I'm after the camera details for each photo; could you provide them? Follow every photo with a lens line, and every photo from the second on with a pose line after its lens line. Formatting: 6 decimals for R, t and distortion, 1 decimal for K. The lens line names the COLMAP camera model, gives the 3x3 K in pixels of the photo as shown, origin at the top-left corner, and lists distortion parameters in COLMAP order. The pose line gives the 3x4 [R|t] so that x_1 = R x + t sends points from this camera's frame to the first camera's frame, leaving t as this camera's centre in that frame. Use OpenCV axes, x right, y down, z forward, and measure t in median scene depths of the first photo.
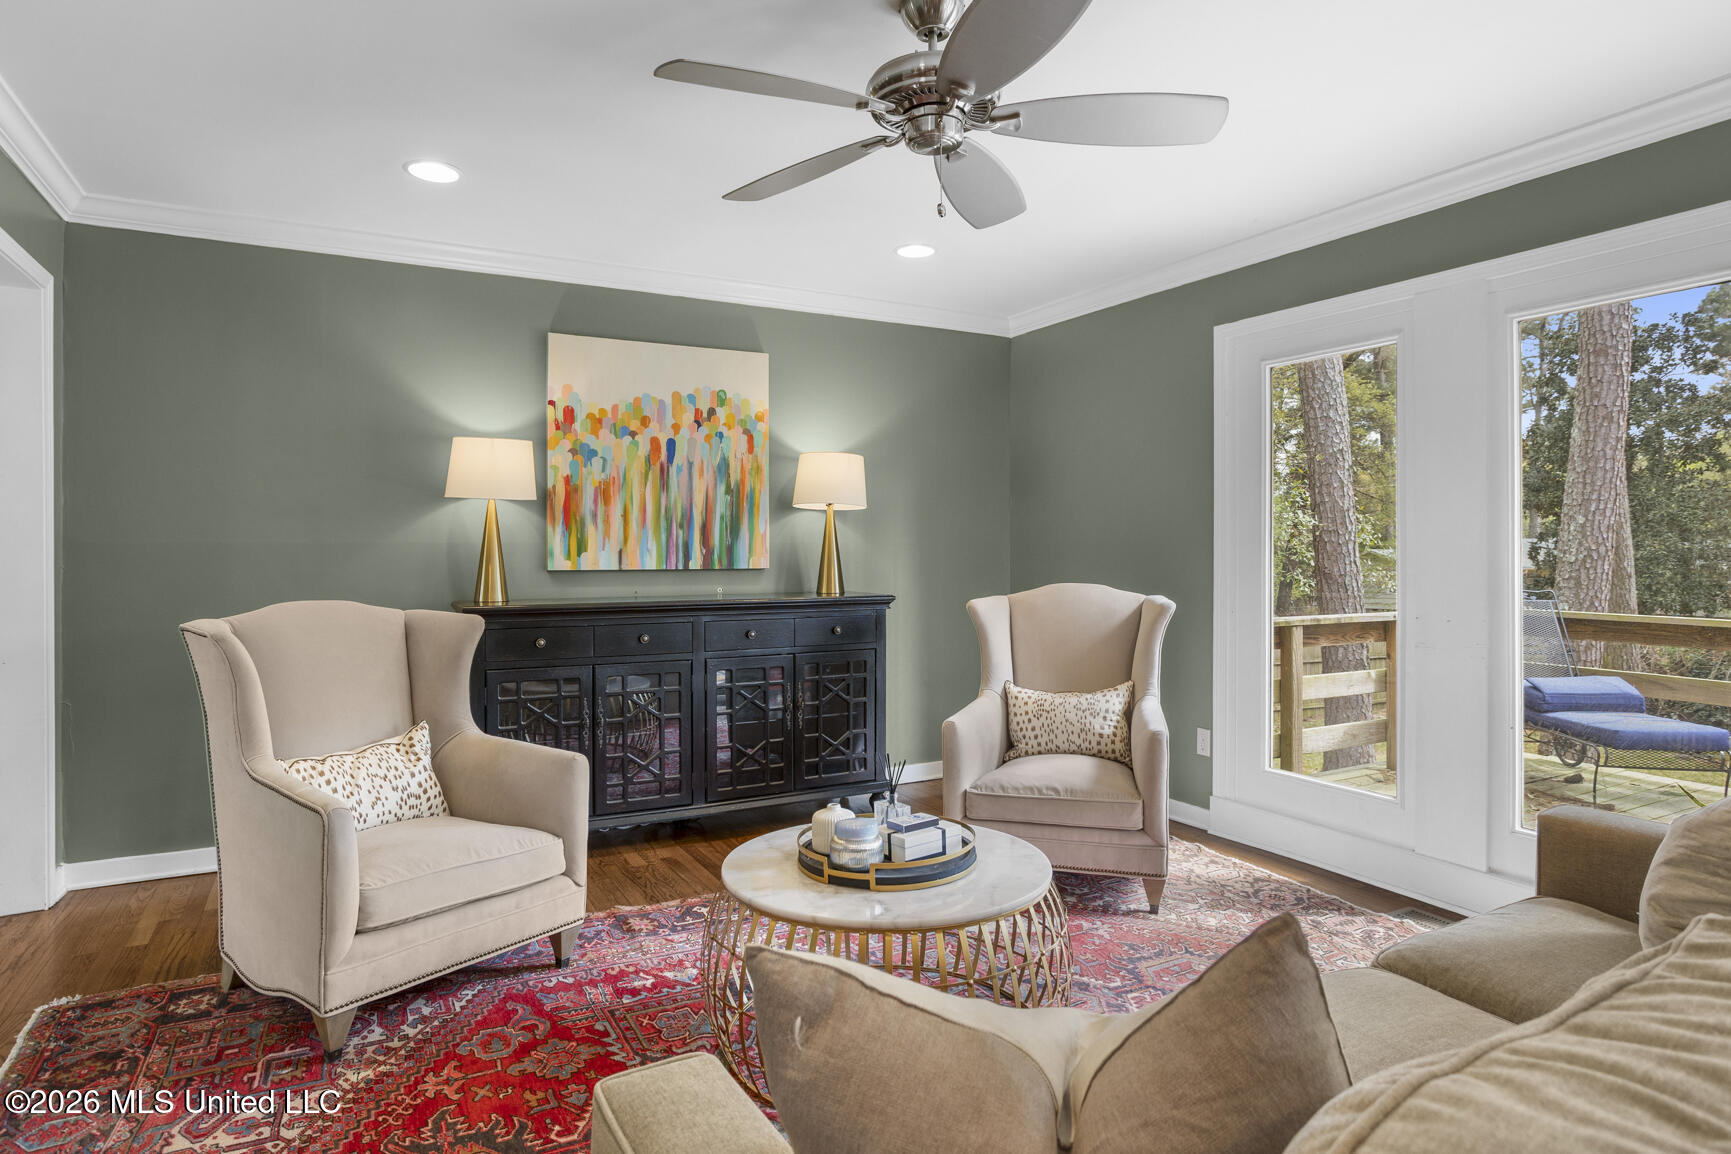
lens RADIAL K [[974.7, 0, 868.4], [0, 974.7, 527.1], [0, 0, 1]] dist [-0.037276, 0.028622]
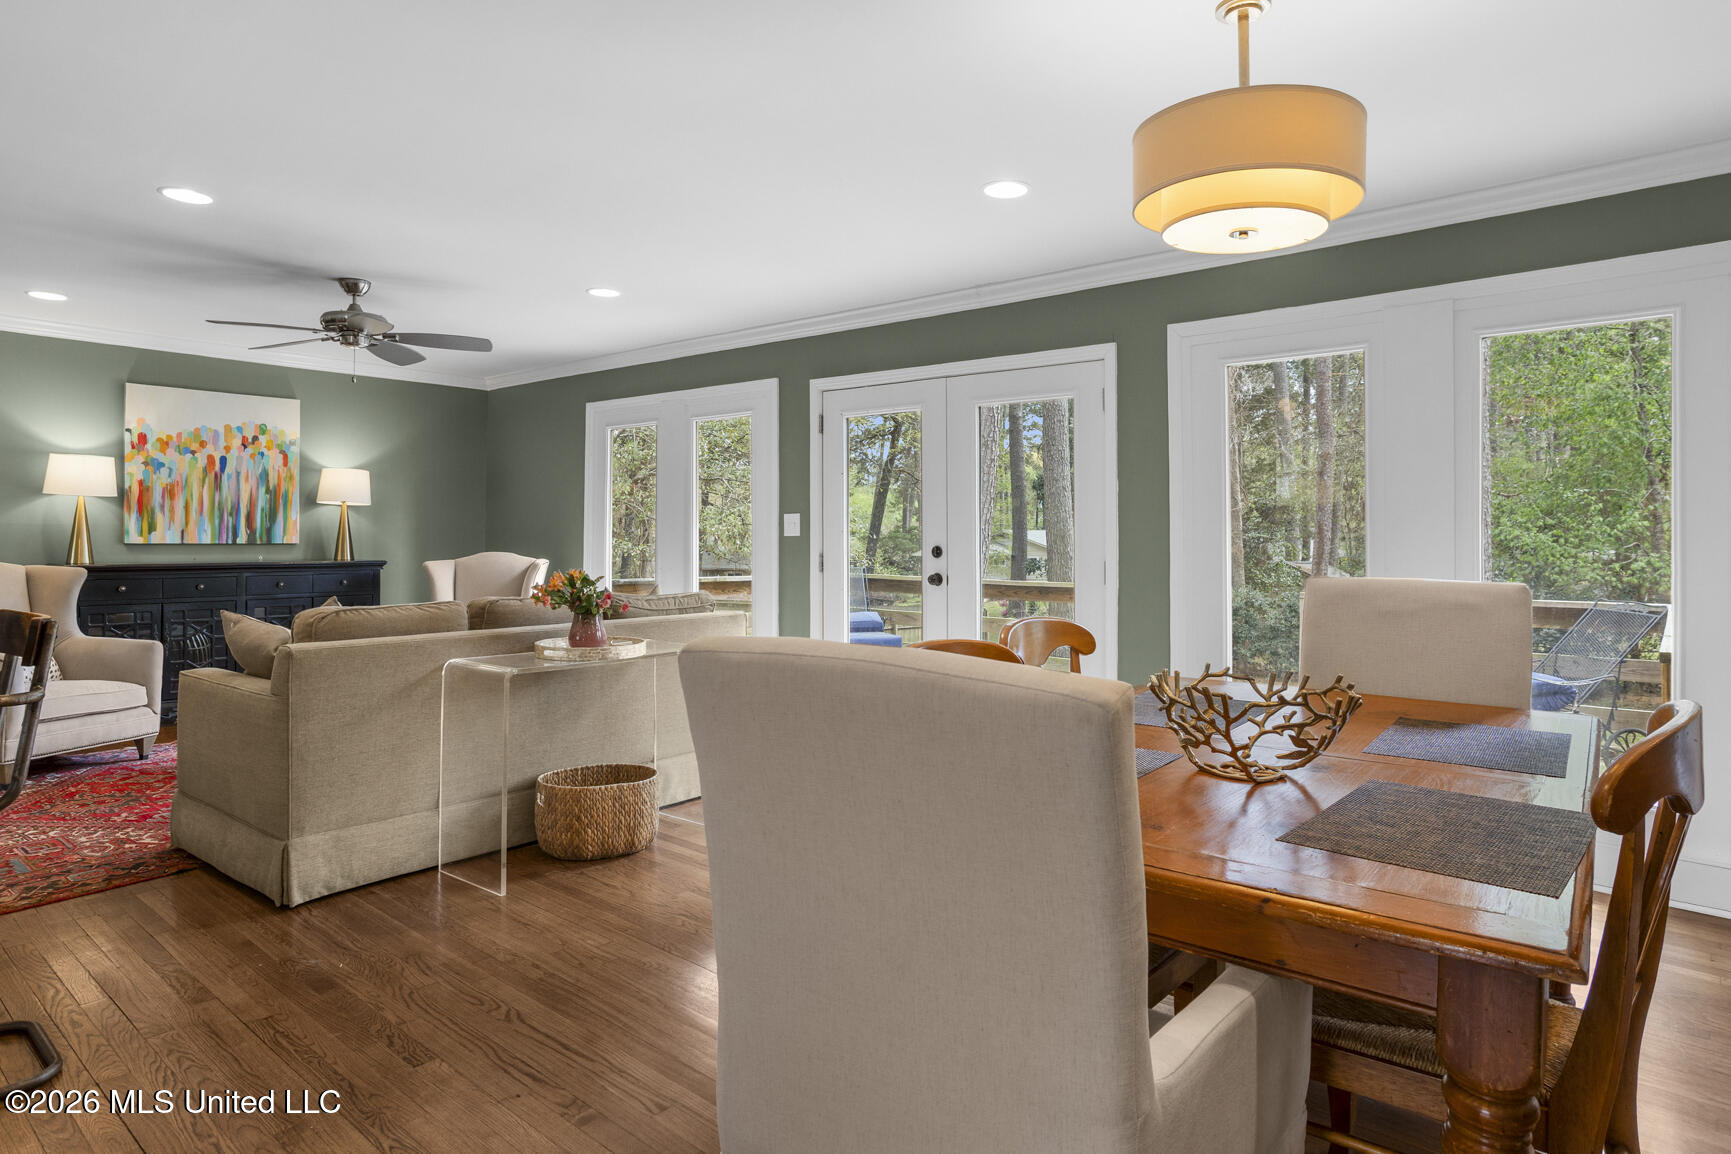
lens RADIAL K [[974.7, 0, 868.4], [0, 974.7, 527.1], [0, 0, 1]] dist [-0.037276, 0.028622]
pose [[0.930771, 0.011901, 0.365410, 0.180894], [-0.018508, 0.999722, 0.014586, -0.021751], [-0.365135, -0.020339, 0.930732, -0.746847]]
